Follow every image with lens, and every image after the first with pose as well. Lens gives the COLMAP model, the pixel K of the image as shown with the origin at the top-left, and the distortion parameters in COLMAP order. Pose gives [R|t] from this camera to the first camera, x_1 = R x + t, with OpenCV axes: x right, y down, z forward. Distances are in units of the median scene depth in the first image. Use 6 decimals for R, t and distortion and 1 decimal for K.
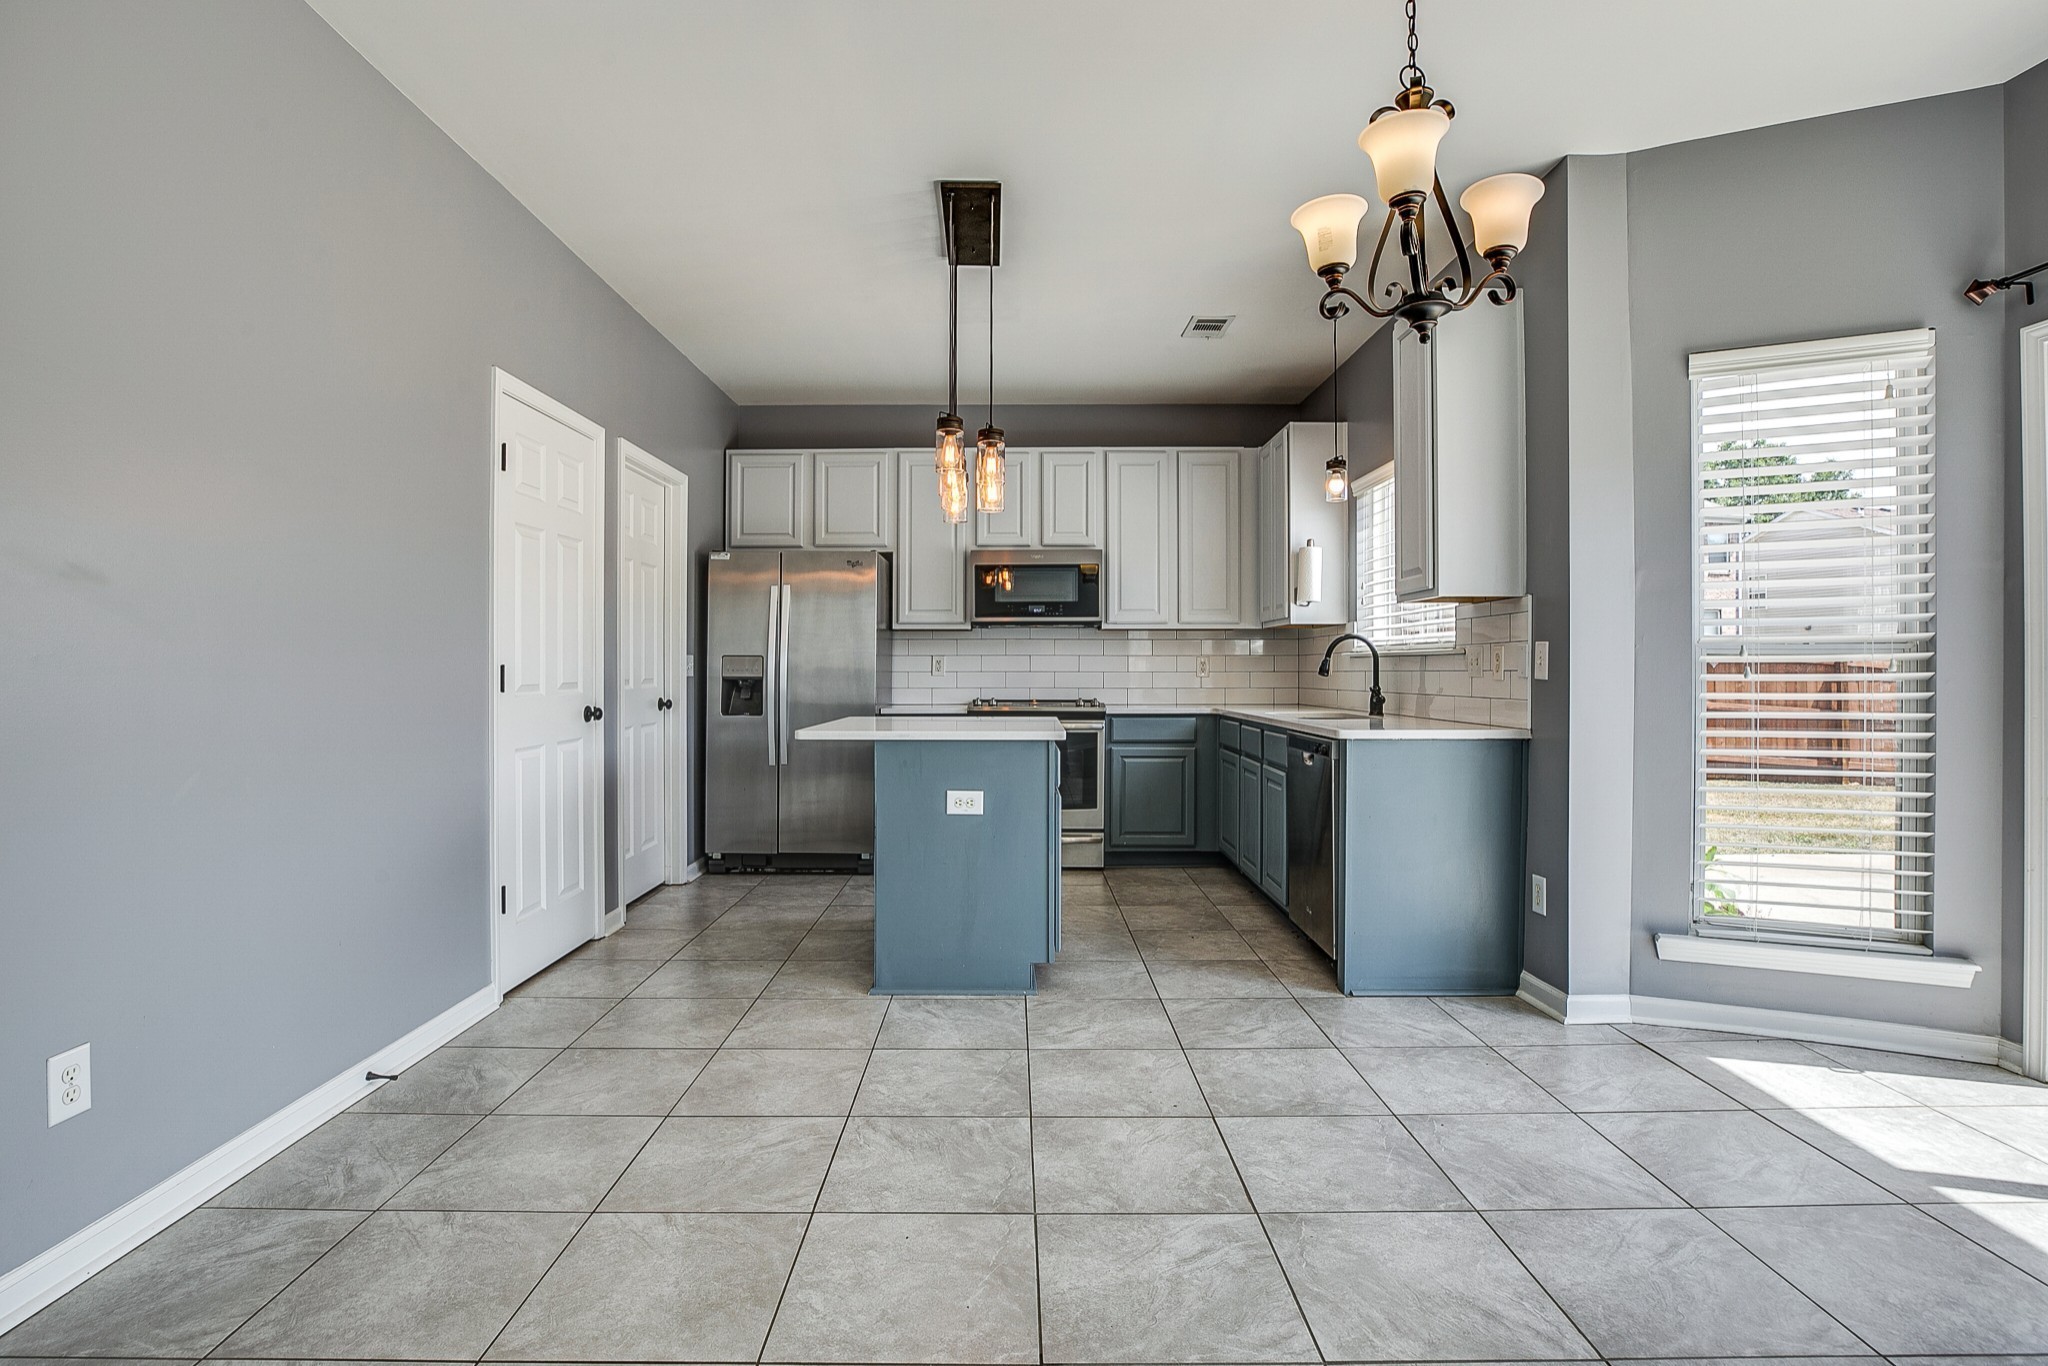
lens RADIAL K [[1029.8, 0, 1007.2], [0, 1029.8, 662.0], [0, 0, 1]] dist [-0.023106, 0.000676]
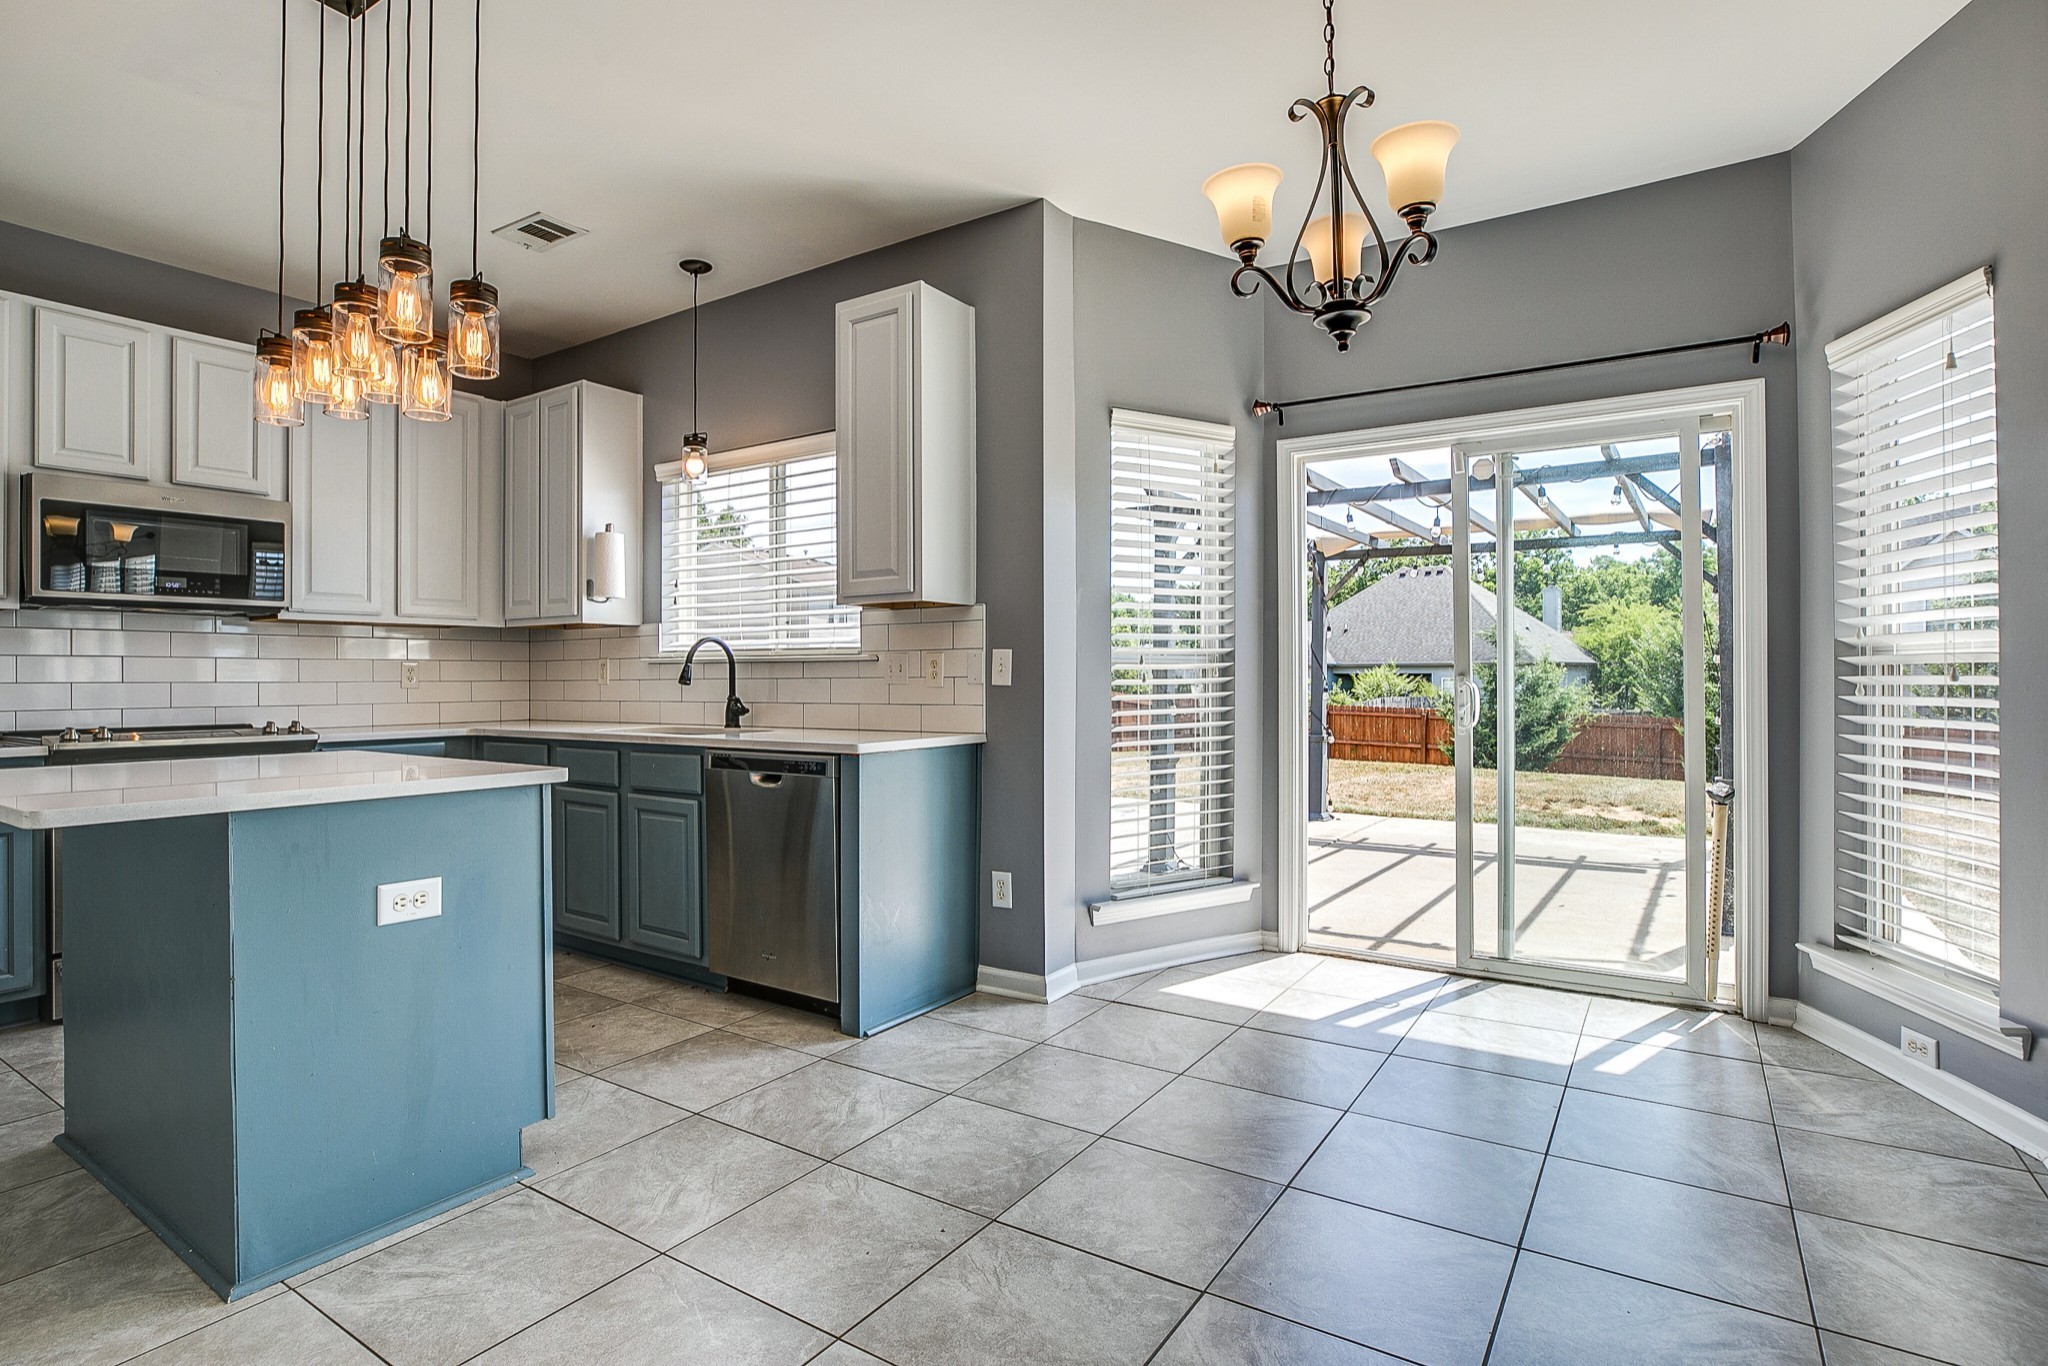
lens RADIAL K [[1025.8, 0, 1016.6], [0, 1025.8, 677.8], [0, 0, 1]] dist [-0.016572, 0.001430]
pose [[0.552833, -0.002095, 0.833289, -0.256538], [-0.001852, 0.999991, 0.003742, 0.003983], [-0.833290, -0.003612, 0.552825, 0.292512]]
